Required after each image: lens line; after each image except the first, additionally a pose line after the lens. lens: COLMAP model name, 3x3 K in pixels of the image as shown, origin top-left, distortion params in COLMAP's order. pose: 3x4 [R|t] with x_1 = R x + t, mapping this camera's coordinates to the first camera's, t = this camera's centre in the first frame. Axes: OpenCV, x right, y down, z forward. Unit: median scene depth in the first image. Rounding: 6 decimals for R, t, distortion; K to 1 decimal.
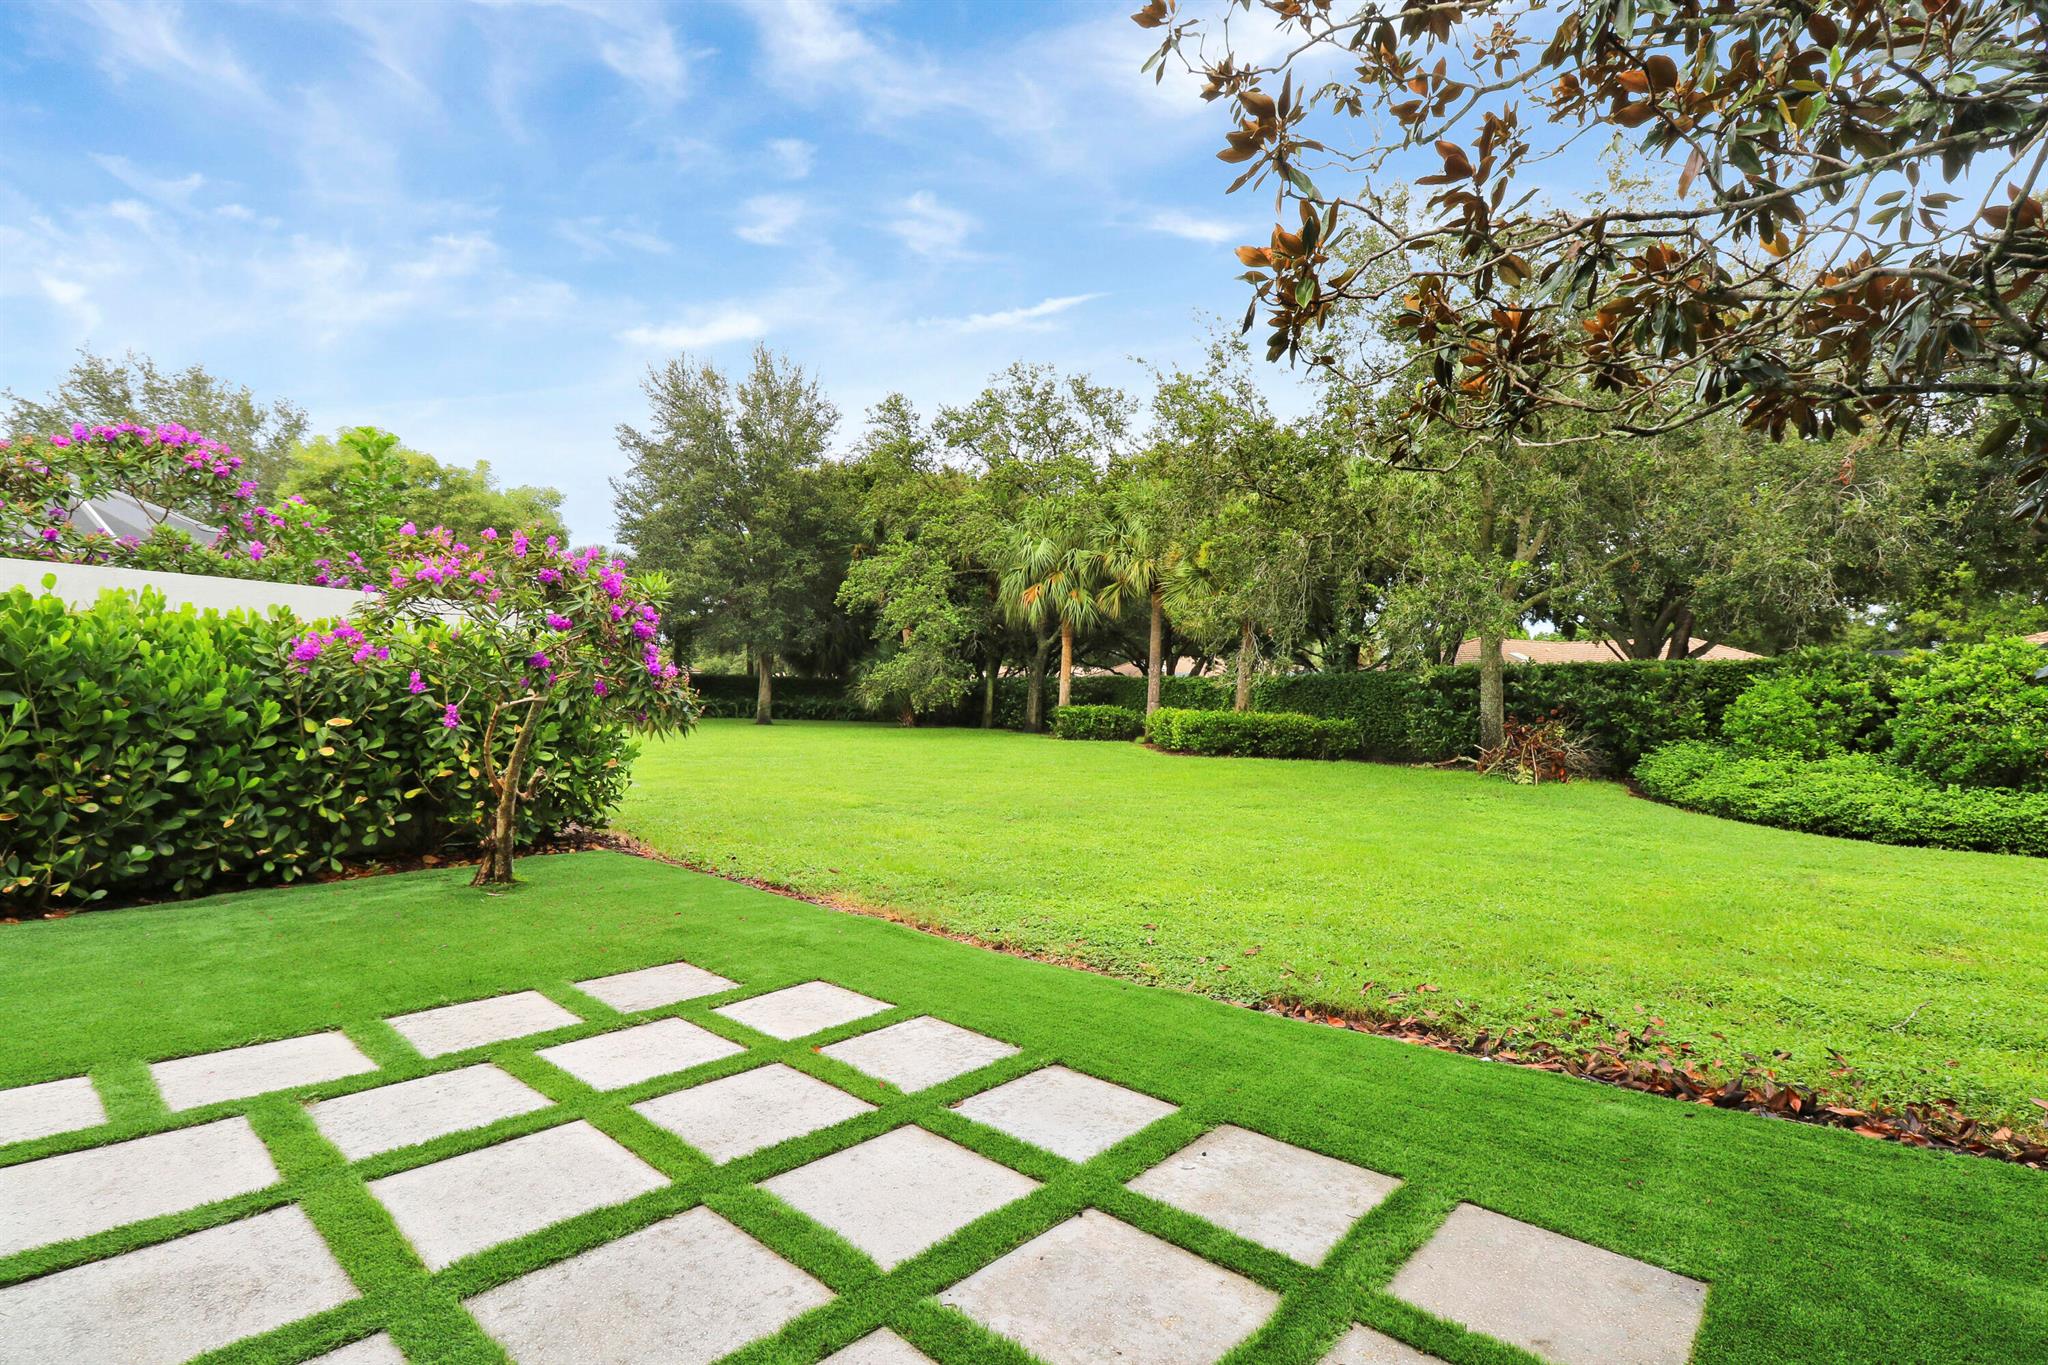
lens RADIAL K [[971.9, 0, 1030.2], [0, 971.9, 683.6], [0, 0, 1]] dist [-0.003836, -0.007643]
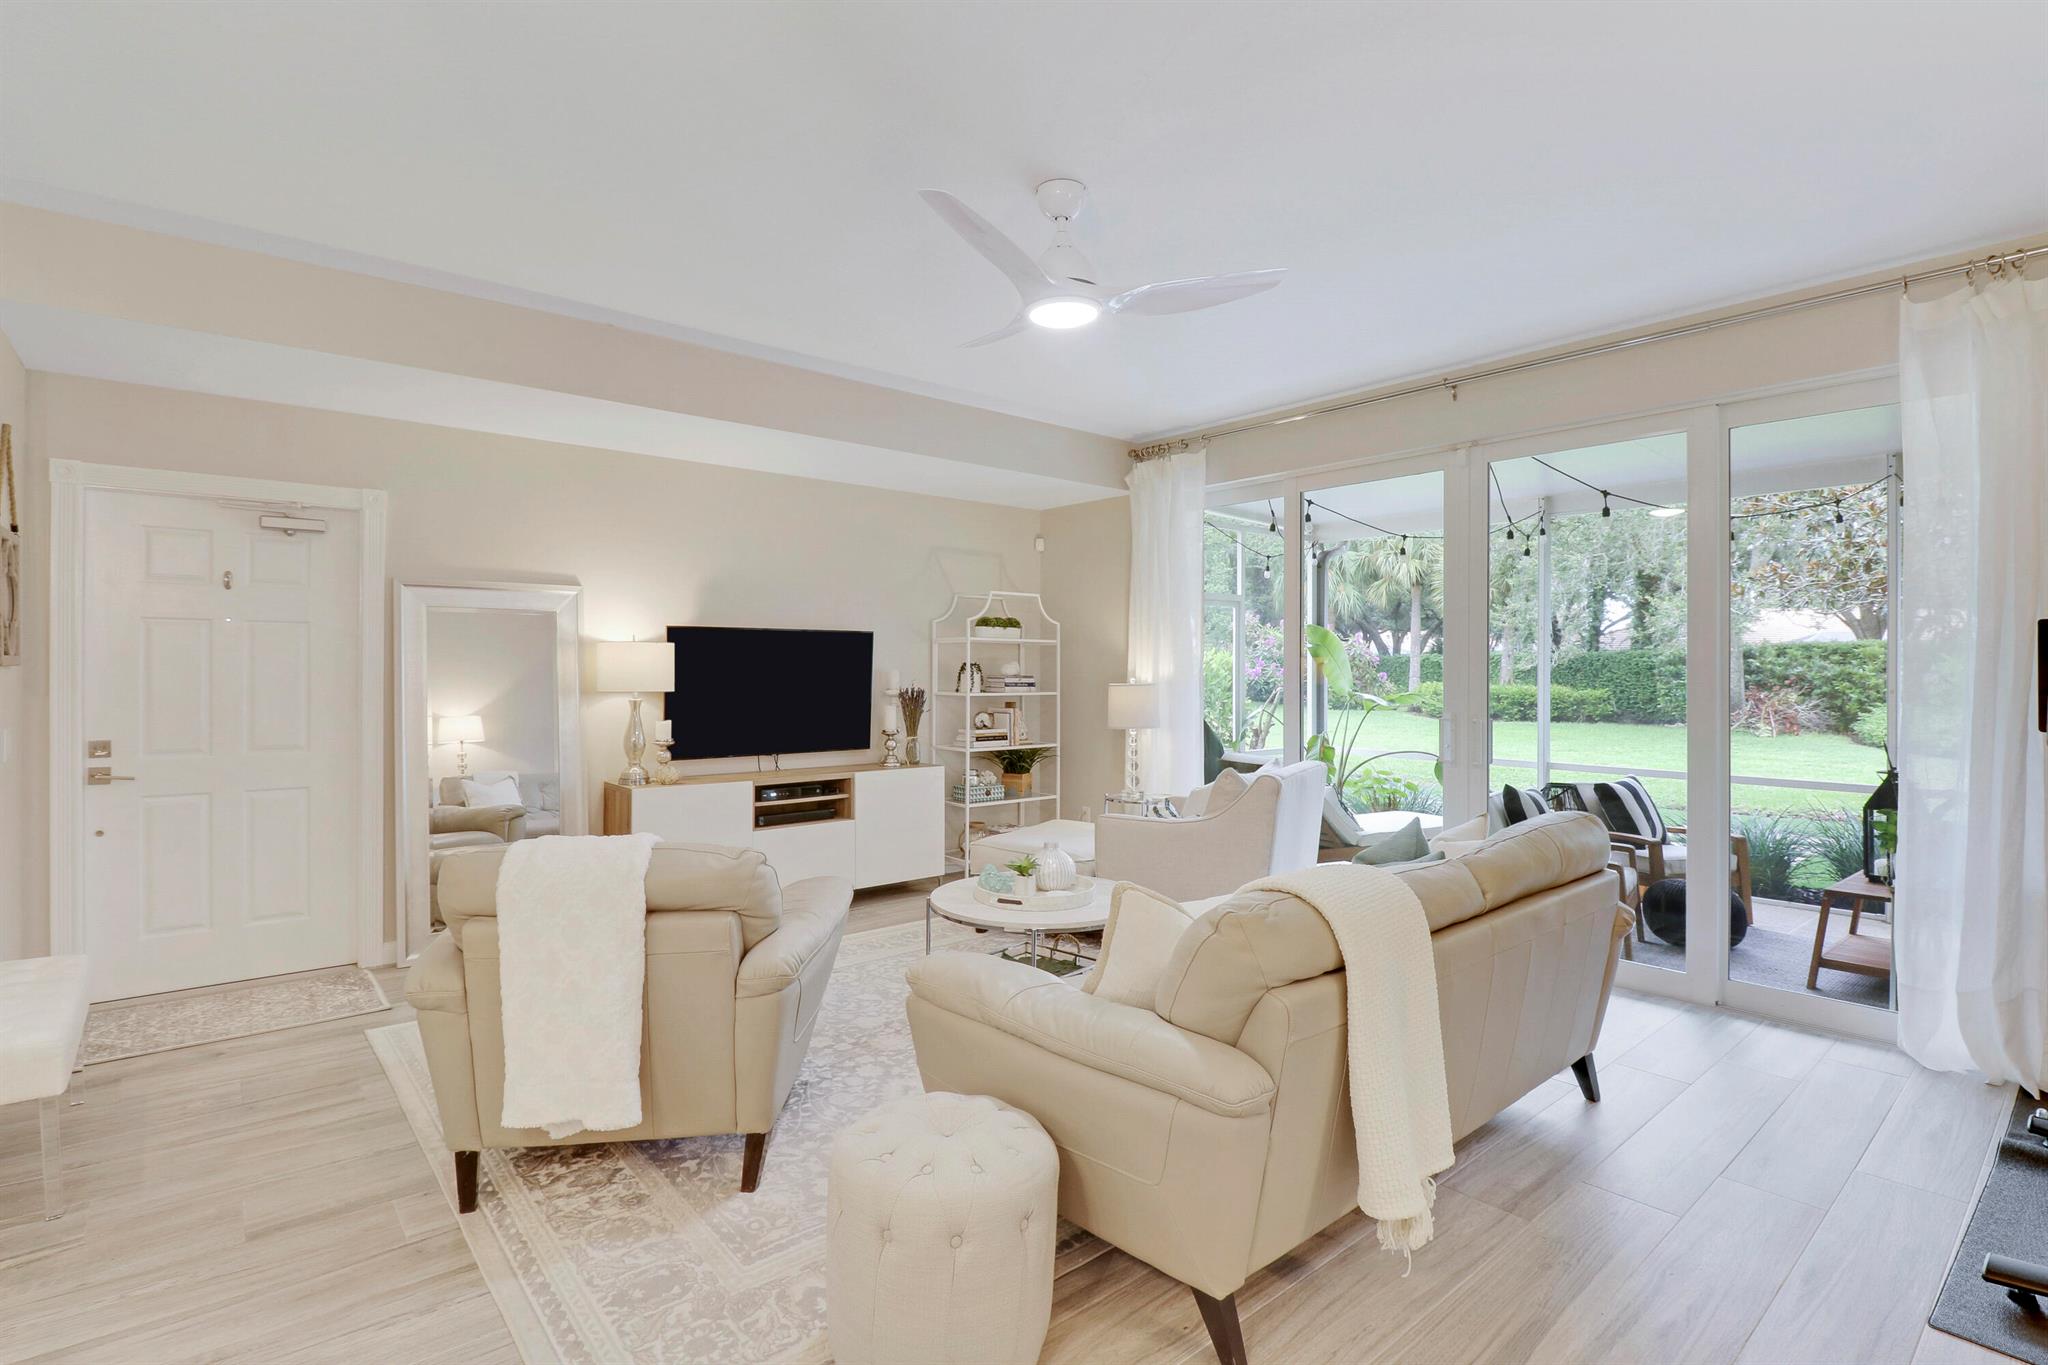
lens RADIAL K [[988.4, 0, 1015.8], [0, 988.4, 666.7], [0, 0, 1]] dist [-0.015457, -0.004283]
pose [[0.986041, -0.018515, -0.165468, -0.182924], [0.020110, 0.999766, 0.007965, -0.015963], [0.165282, -0.011181, 0.986183, -0.322541]]
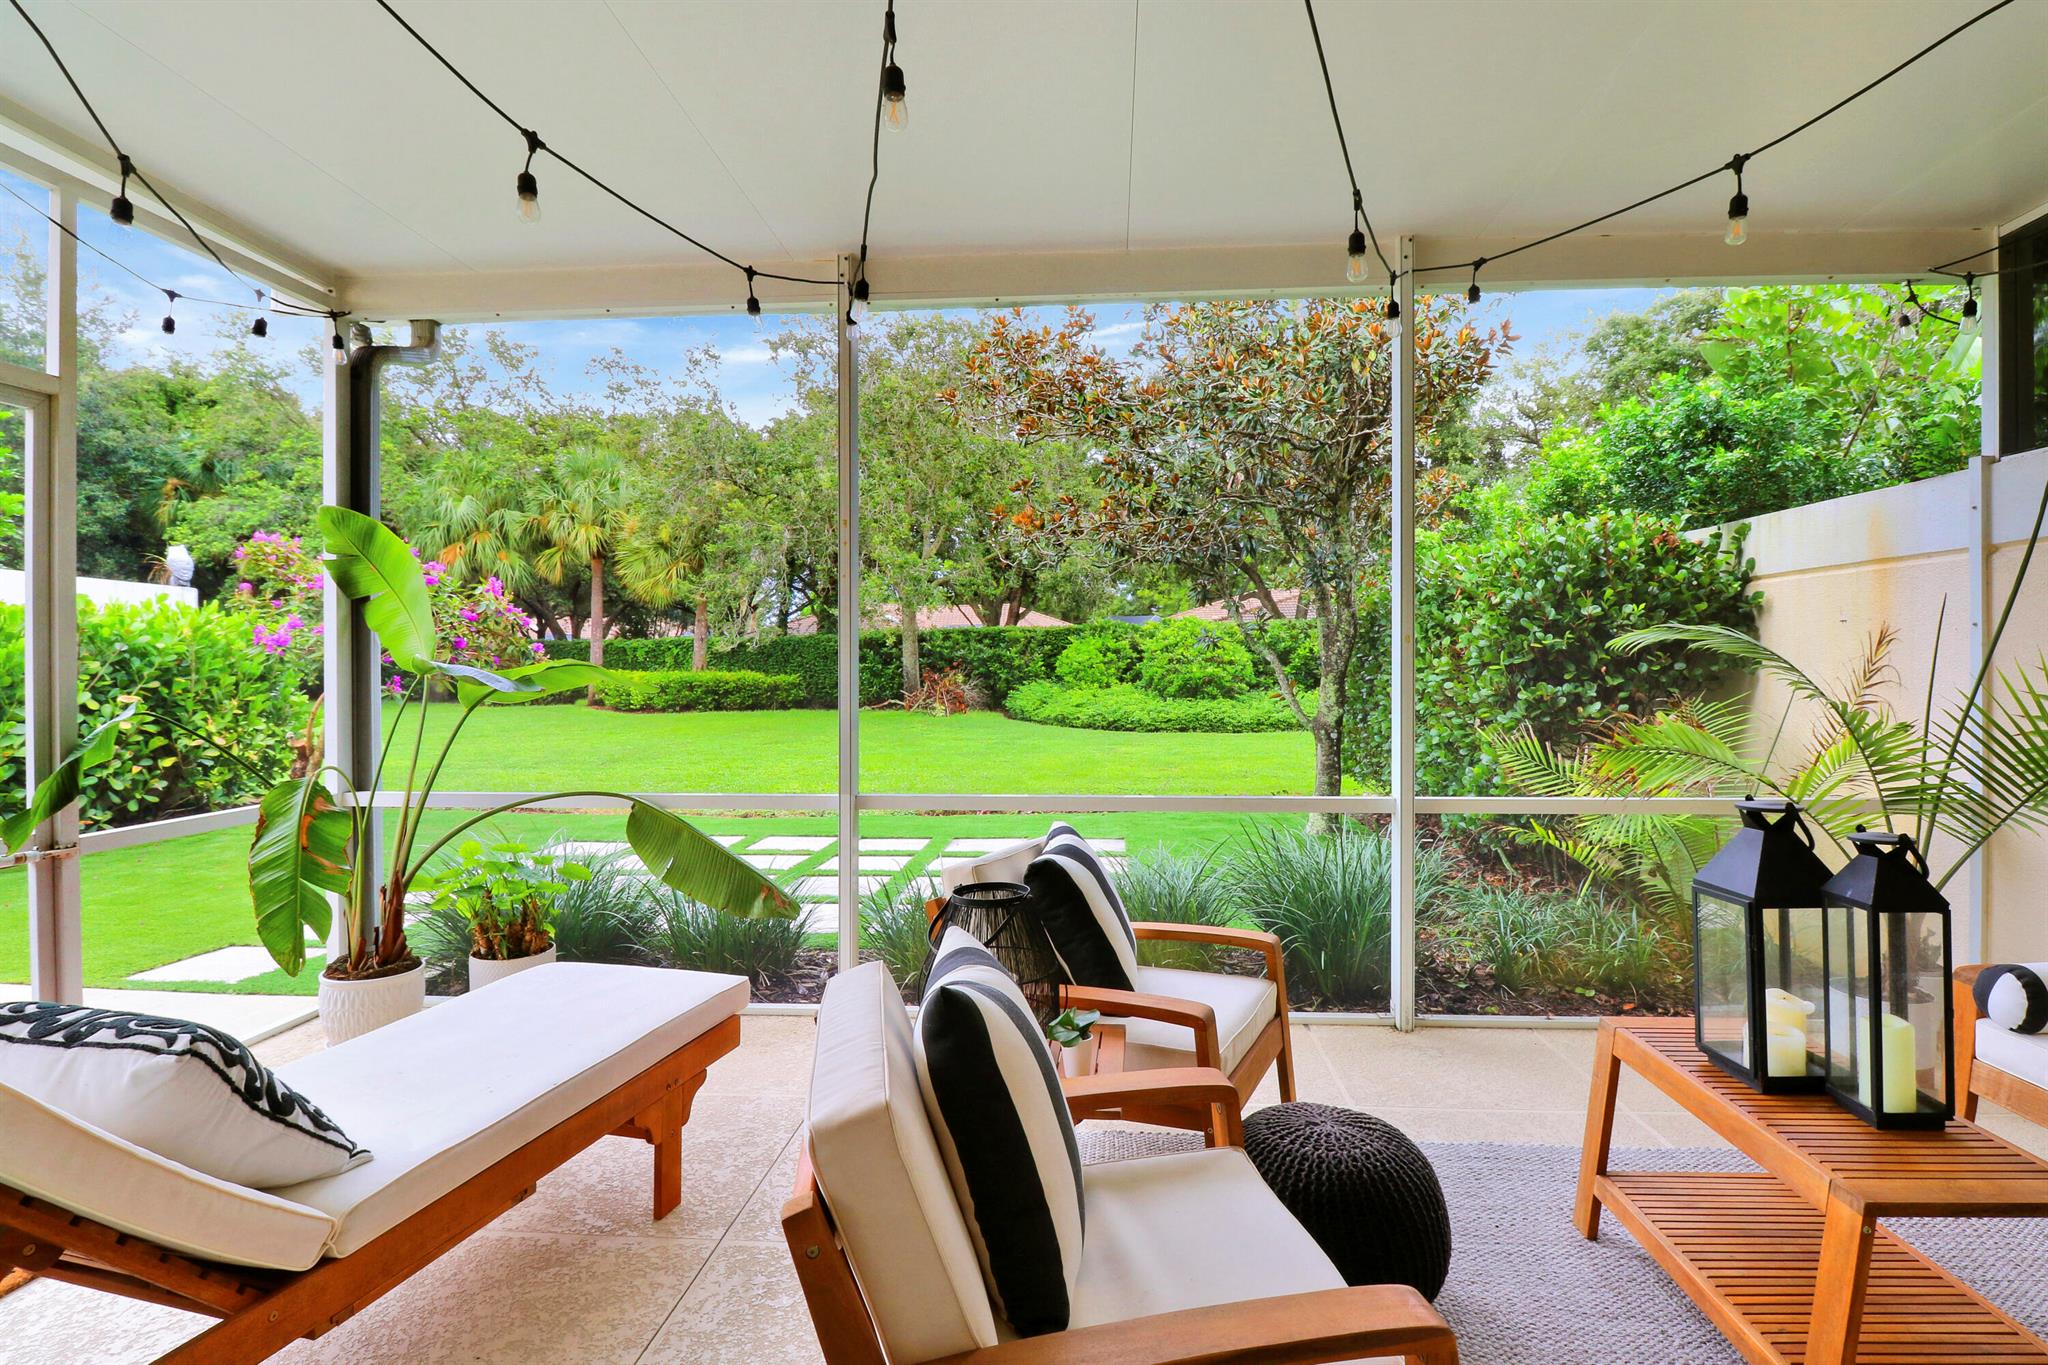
lens RADIAL K [[971.9, 0, 1056.5], [0, 971.9, 660.8], [0, 0, 1]] dist [-0.003836, -0.007643]
pose [[0.789857, -0.023371, 0.612846, -0.139080], [0.011286, 0.999658, 0.023576, -0.004592], [-0.613187, -0.011705, 0.789851, -0.133828]]
